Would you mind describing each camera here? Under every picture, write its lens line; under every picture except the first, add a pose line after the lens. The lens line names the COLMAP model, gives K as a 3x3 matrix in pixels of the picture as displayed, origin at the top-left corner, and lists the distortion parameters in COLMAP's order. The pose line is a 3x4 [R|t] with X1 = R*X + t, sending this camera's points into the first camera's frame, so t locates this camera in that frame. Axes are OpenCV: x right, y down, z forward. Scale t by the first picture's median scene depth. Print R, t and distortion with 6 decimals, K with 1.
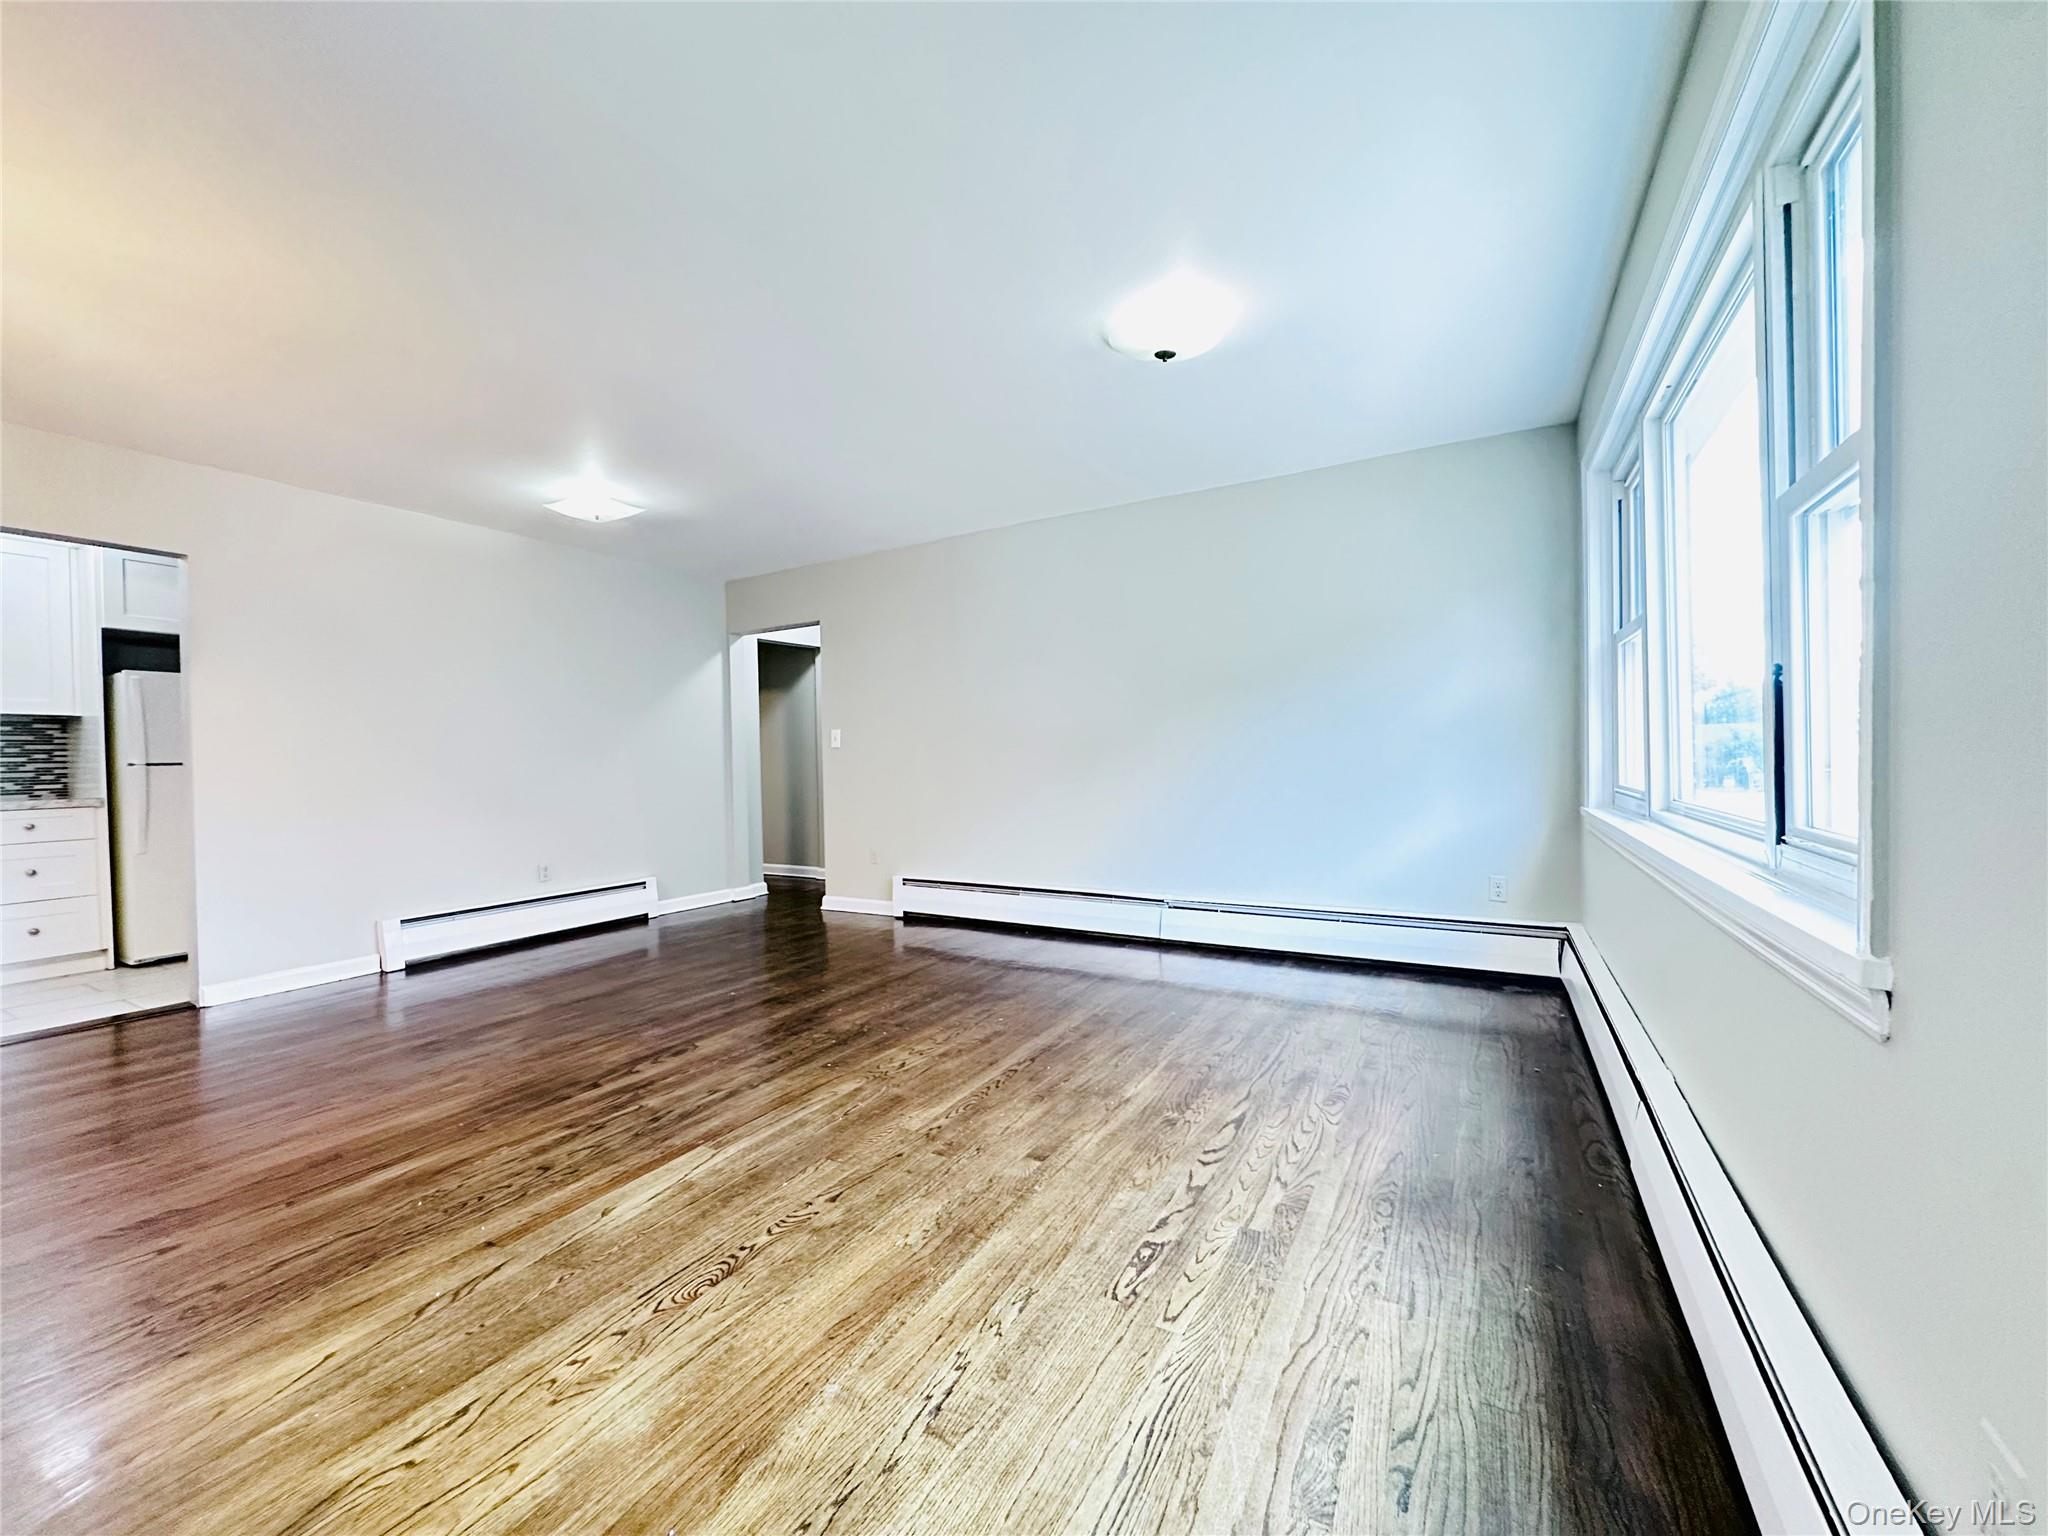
lens RADIAL K [[814.3, 0, 1024.0], [0, 814.3, 768.0], [0, 0, 1]] dist [-0.001202, -0.000015]
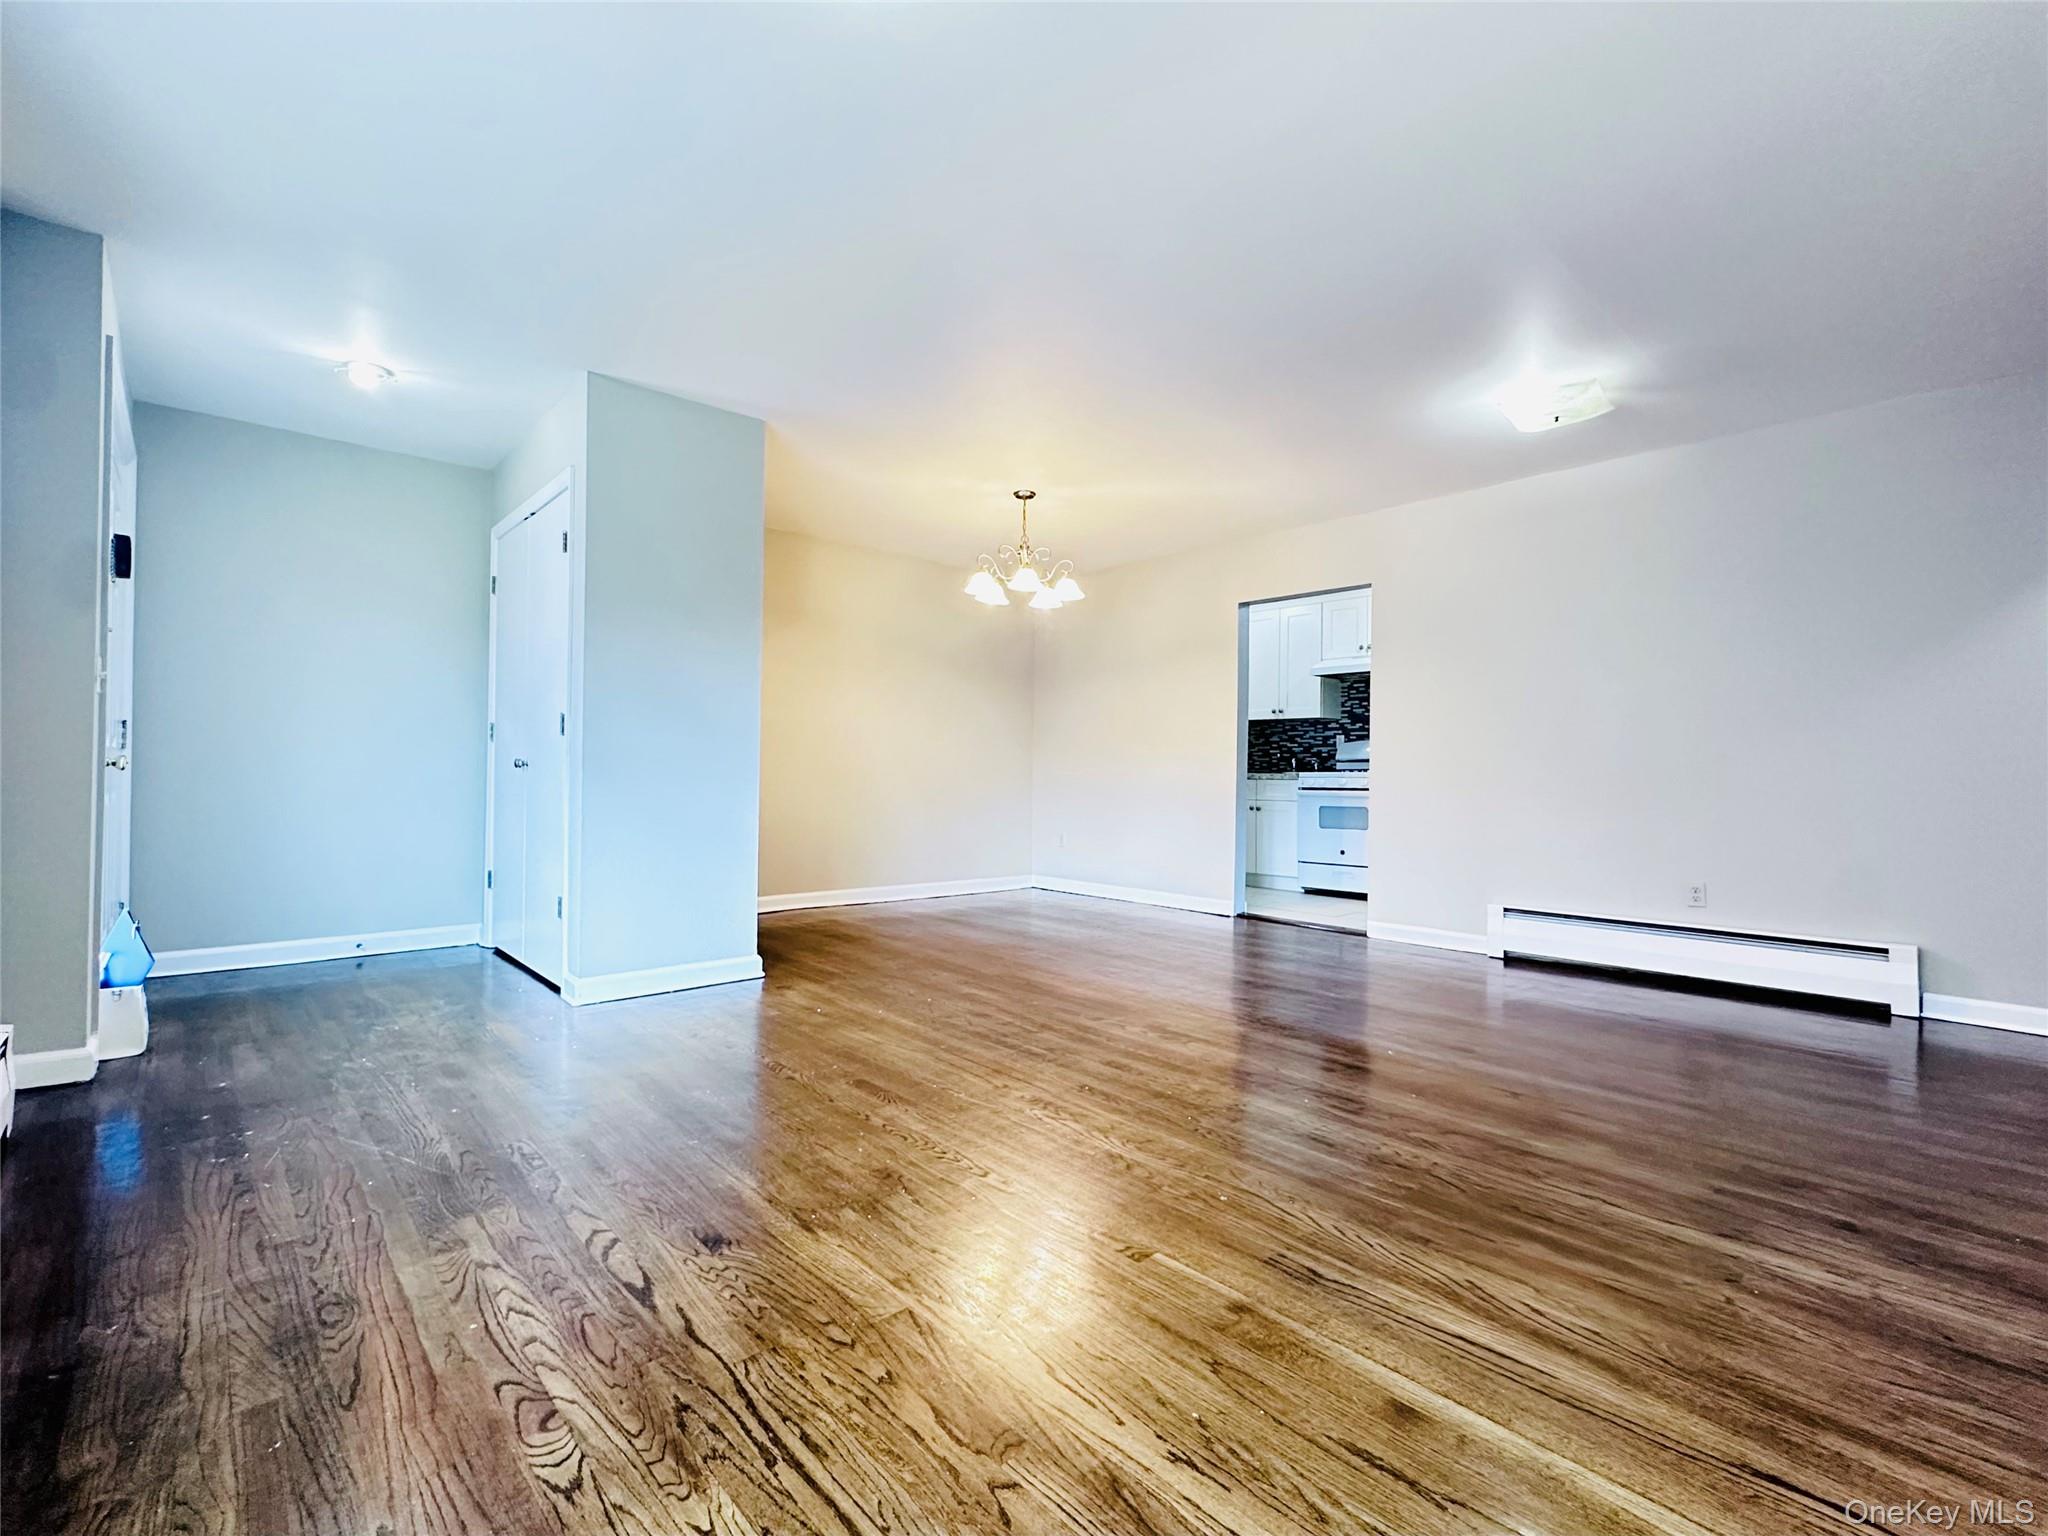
lens RADIAL K [[901.3, 0, 1024.0], [0, 901.3, 768.0], [0, 0, 1]] dist [0.002214, 0.000520]
pose [[-0.306434, 0.013453, -0.951797, 0.436747], [-0.012196, 0.999763, 0.018058, 0.007333], [0.951814, 0.017142, -0.306197, 0.783522]]
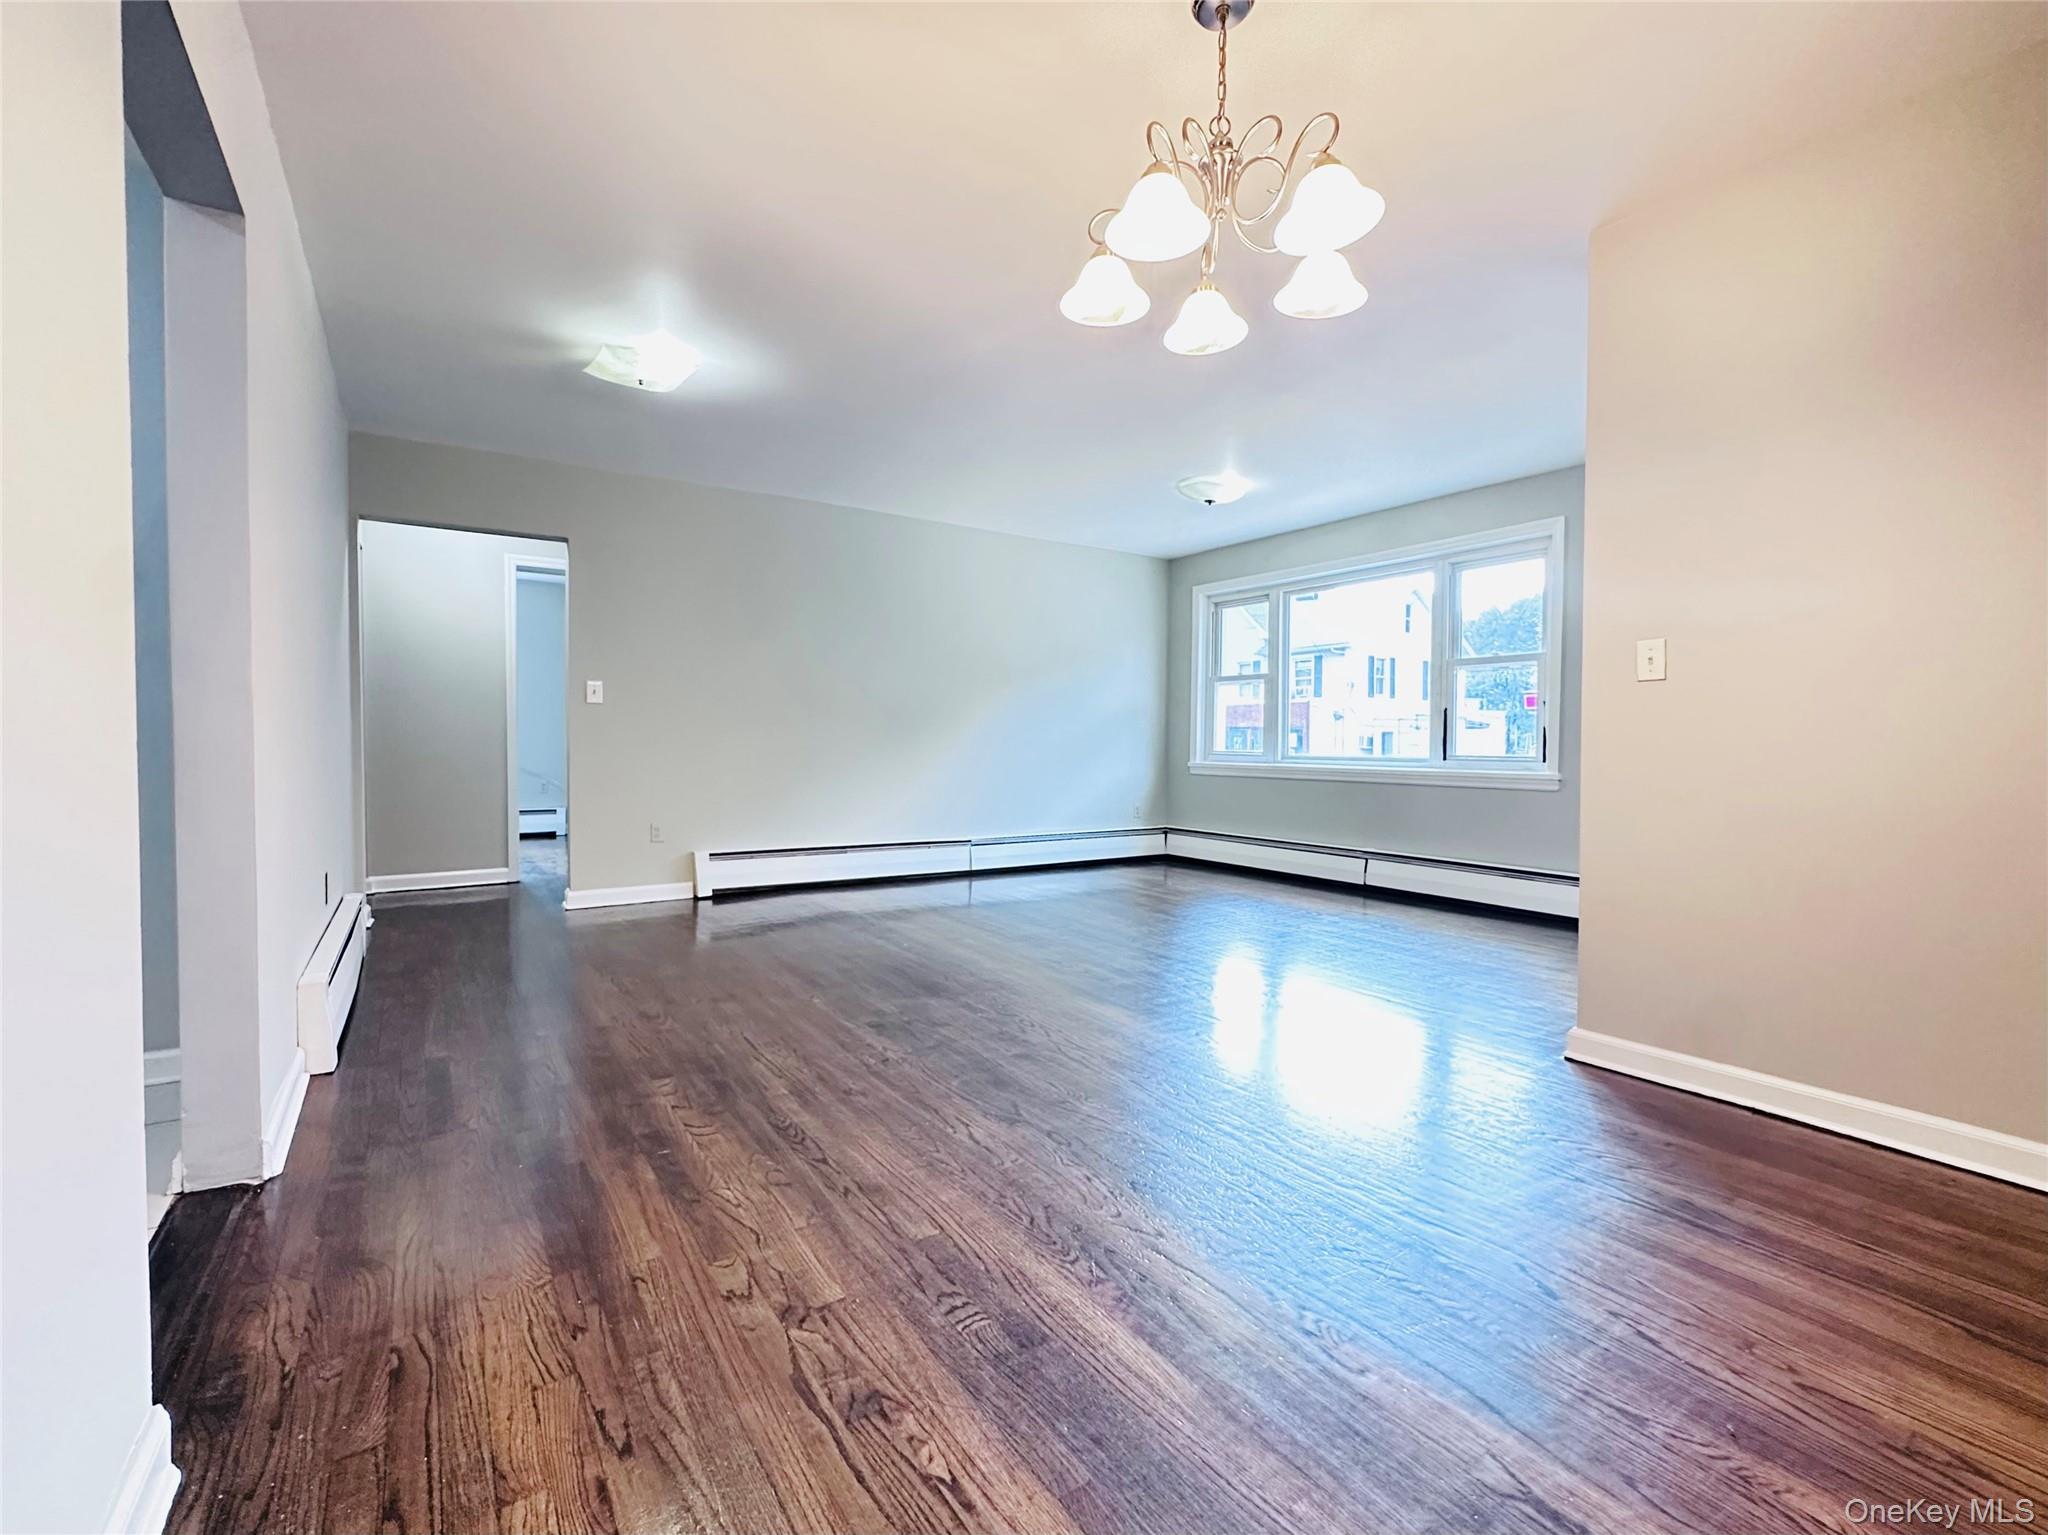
lens RADIAL K [[901.3, 0, 1024.0], [0, 901.3, 767.5], [0, 0, 1]] dist [0.002214, 0.000520]
pose [[0.450847, -0.005184, 0.892586, -1.106997], [-0.010952, 0.999876, 0.011339, 0.031278], [-0.892534, -0.014887, 0.450734, 0.299430]]
